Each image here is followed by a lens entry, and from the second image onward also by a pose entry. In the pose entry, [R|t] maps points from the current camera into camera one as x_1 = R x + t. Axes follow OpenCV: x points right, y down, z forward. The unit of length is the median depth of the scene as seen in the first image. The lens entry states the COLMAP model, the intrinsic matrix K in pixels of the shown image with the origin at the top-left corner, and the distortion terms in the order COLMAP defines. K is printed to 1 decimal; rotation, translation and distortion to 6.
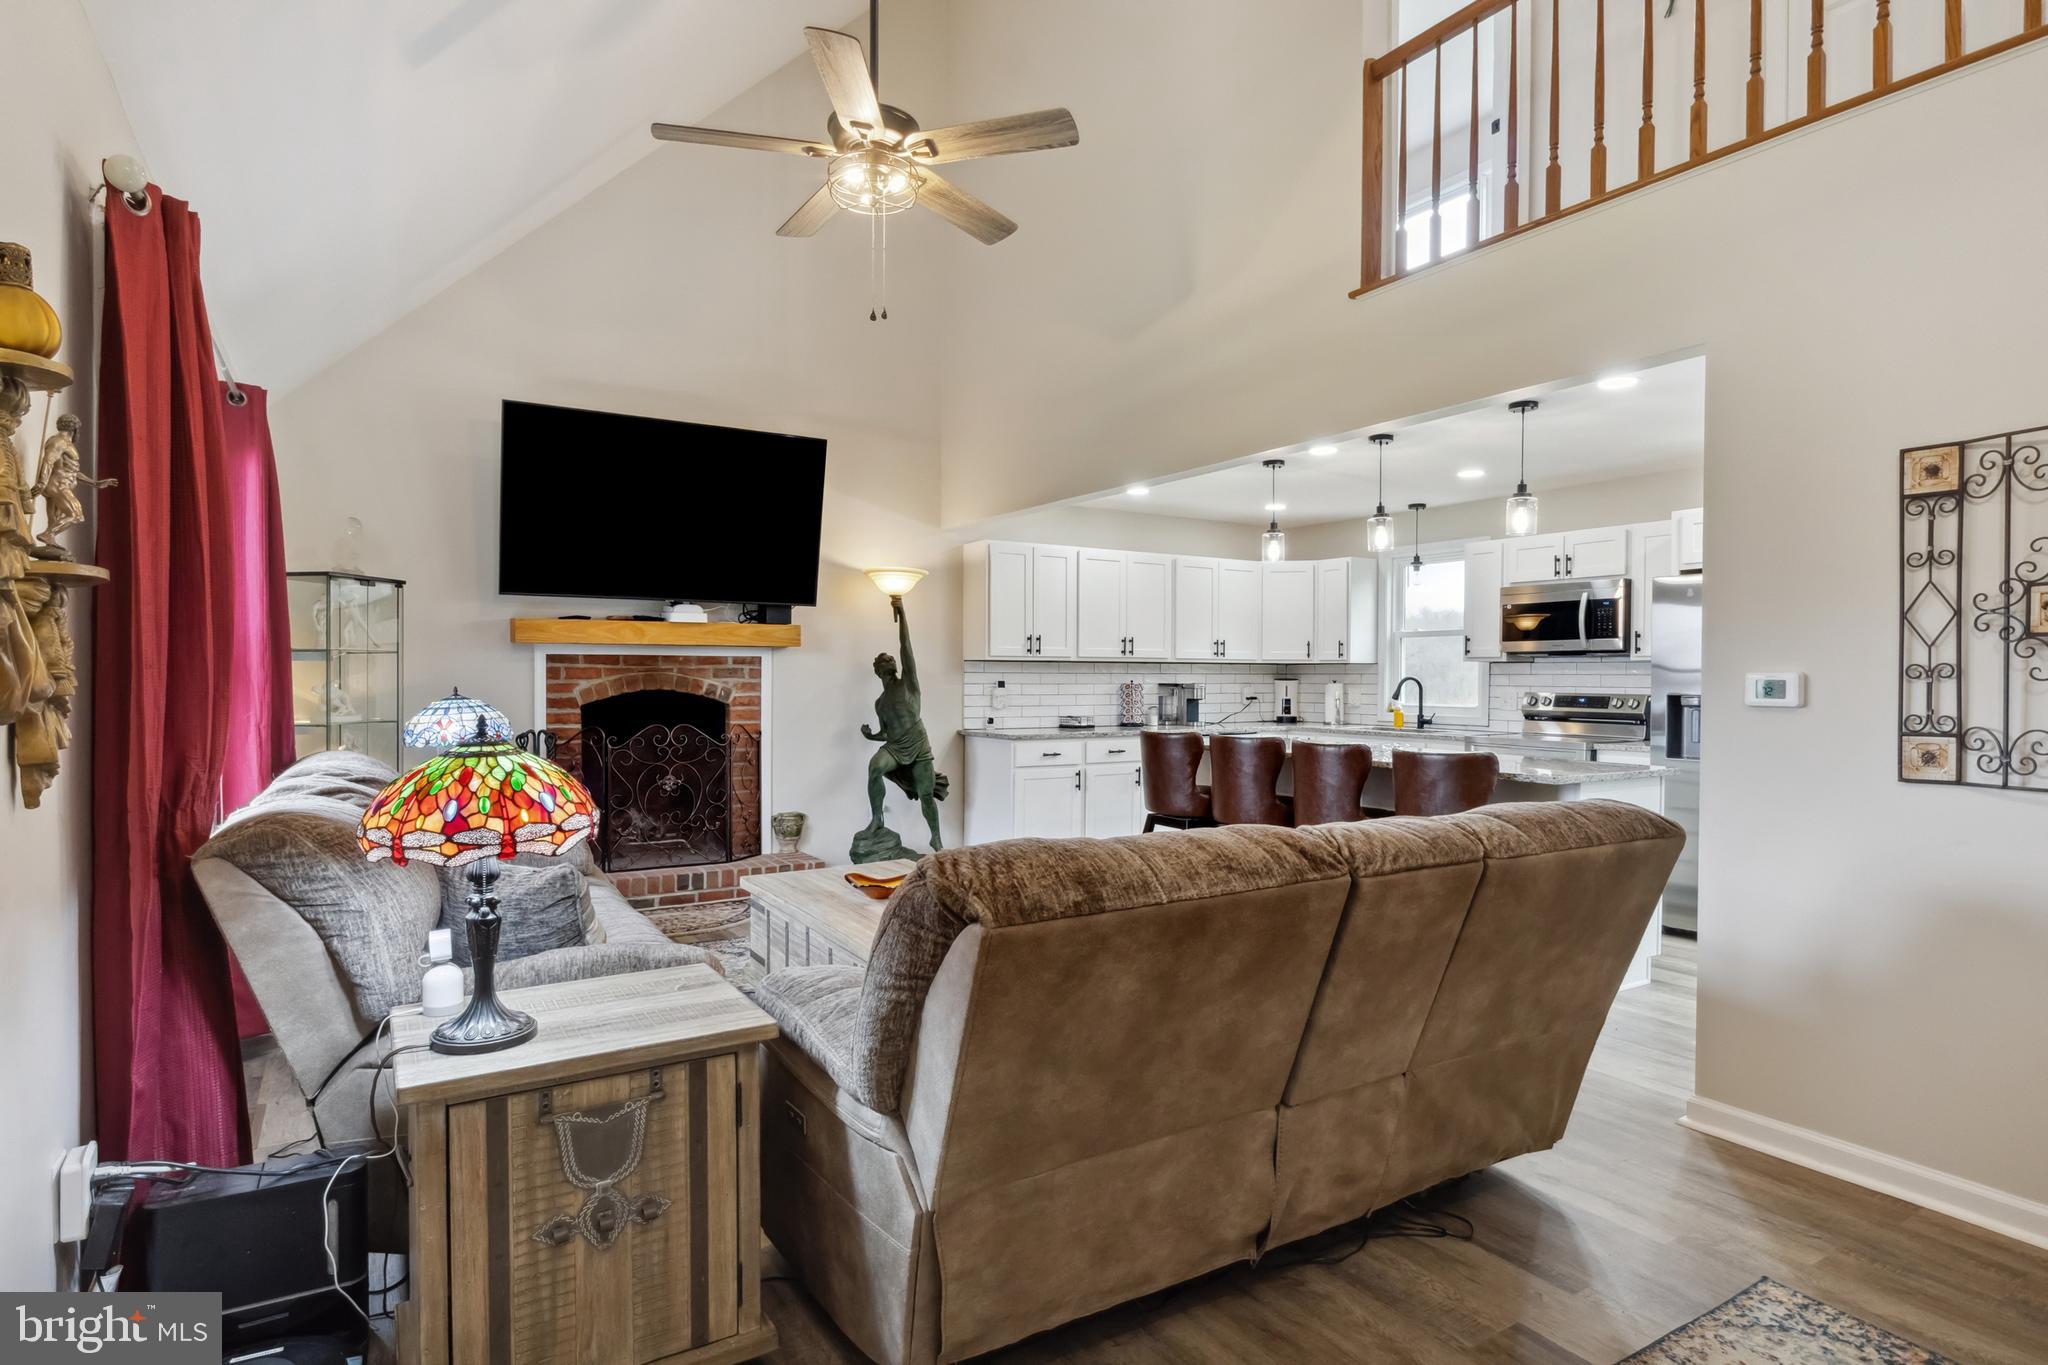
lens RADIAL K [[1072.2, 0, 1004.3], [0, 1072.2, 684.9], [0, 0, 1]] dist [-0.004175, -0.000159]
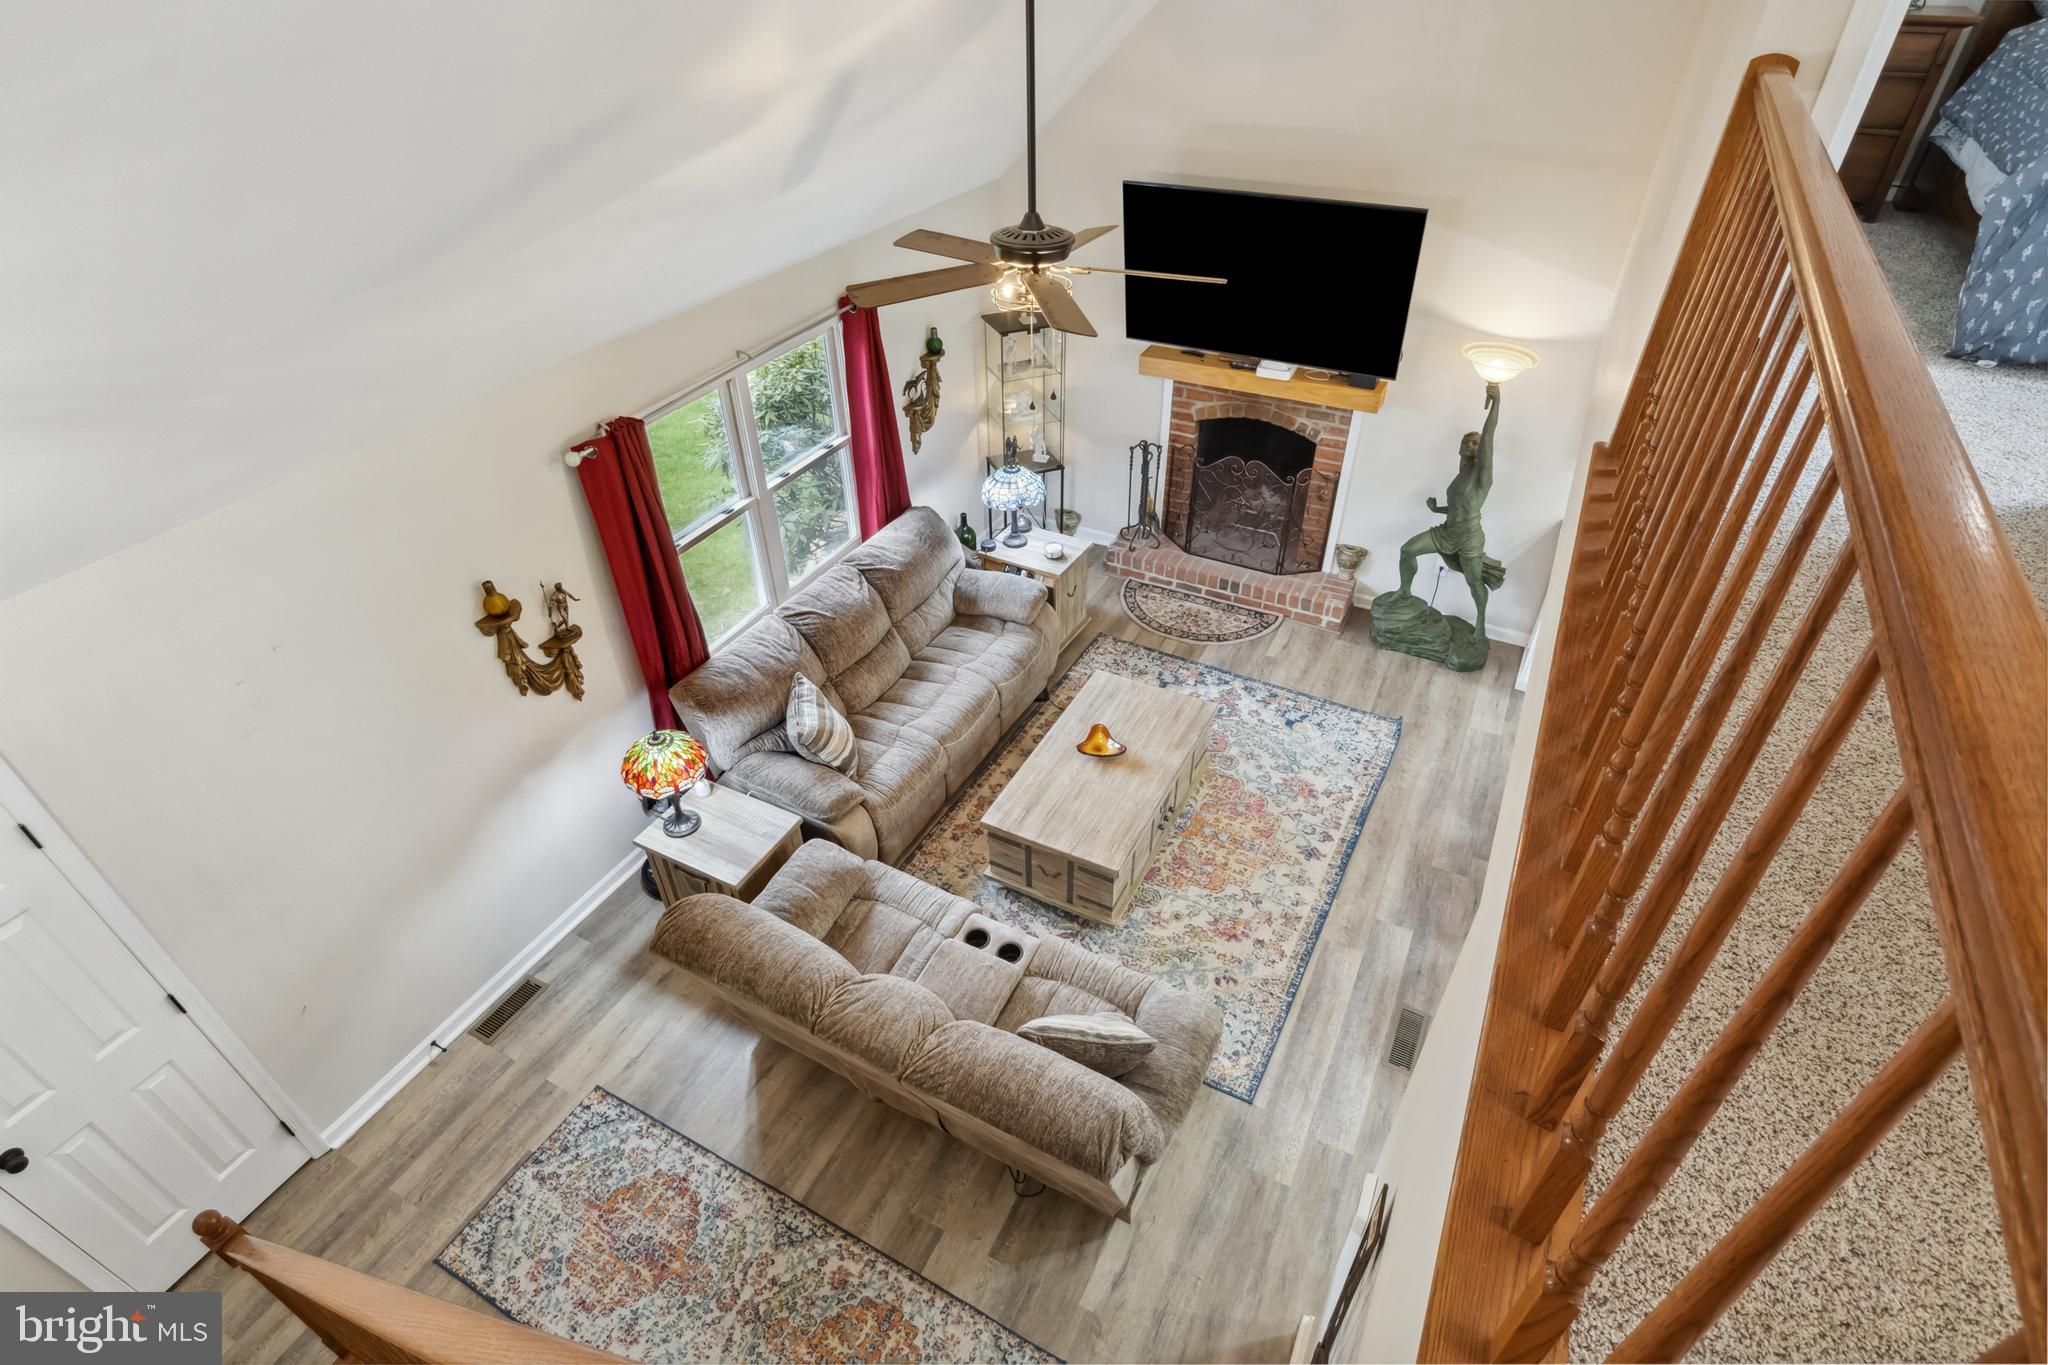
lens RADIAL K [[1020.5, 0, 1013.5], [0, 1020.5, 686.9], [0, 0, 1]] dist [-0.001729, -0.005011]
pose [[0.511335, 0.514675, -0.688220, 0.447260], [0.014290, 0.795628, 0.605616, -0.434779], [0.859263, -0.319508, 0.399478, 0.242068]]
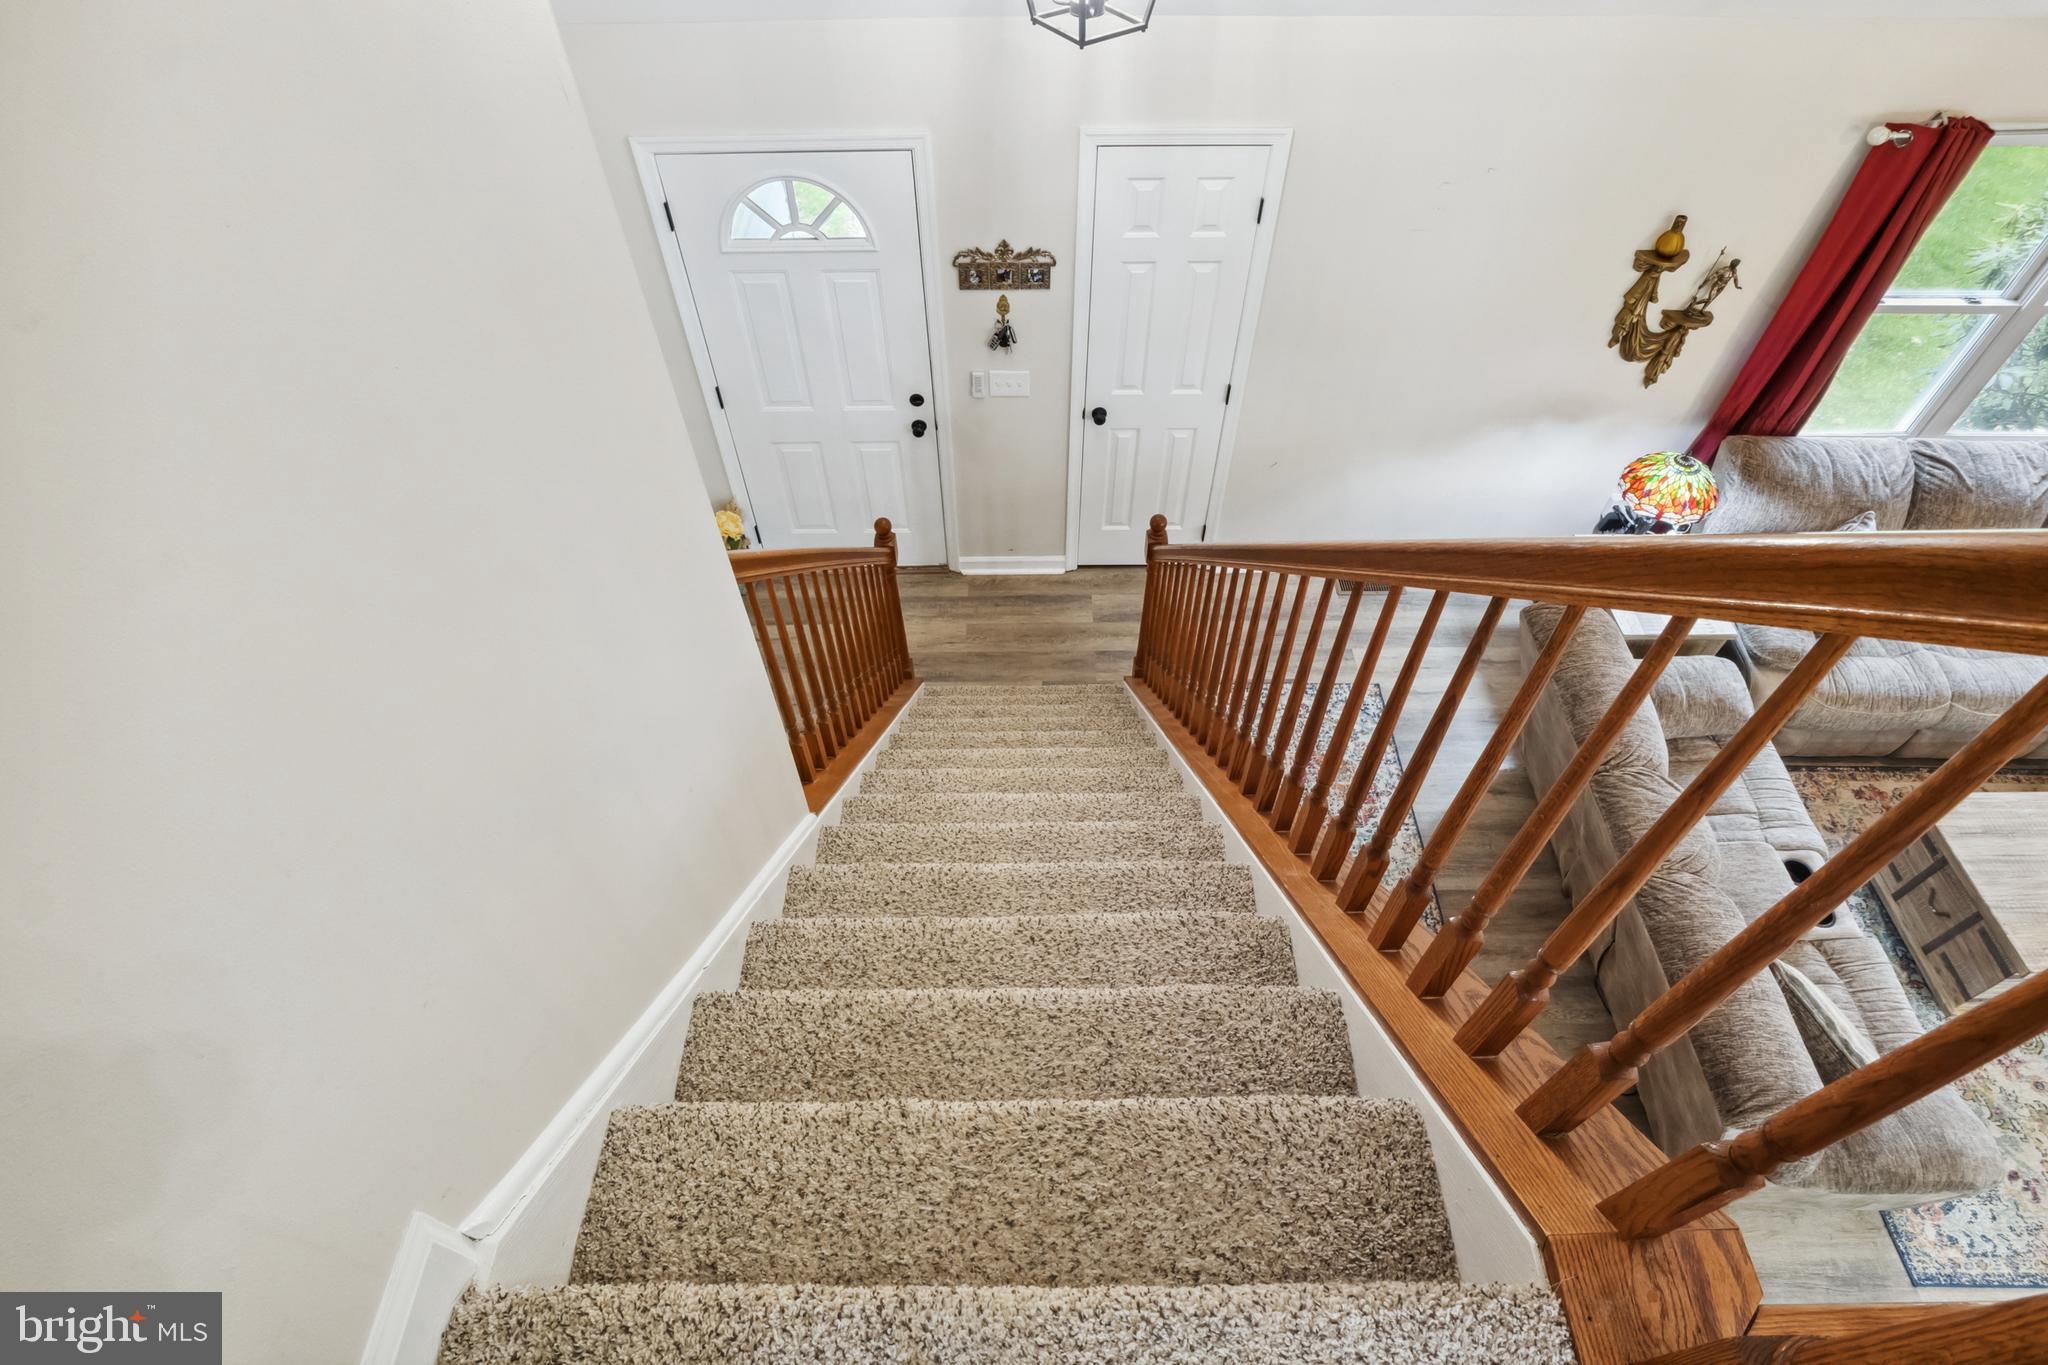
lens RADIAL K [[1020.5, 0, 1029.3], [0, 1020.5, 691.3], [0, 0, 1]] dist [-0.001729, -0.005011]
pose [[-0.518783, 0.667386, -0.534285, 0.517018], [-0.005797, 0.622203, 0.782835, -0.397471], [0.854886, 0.409219, -0.318920, 0.209982]]
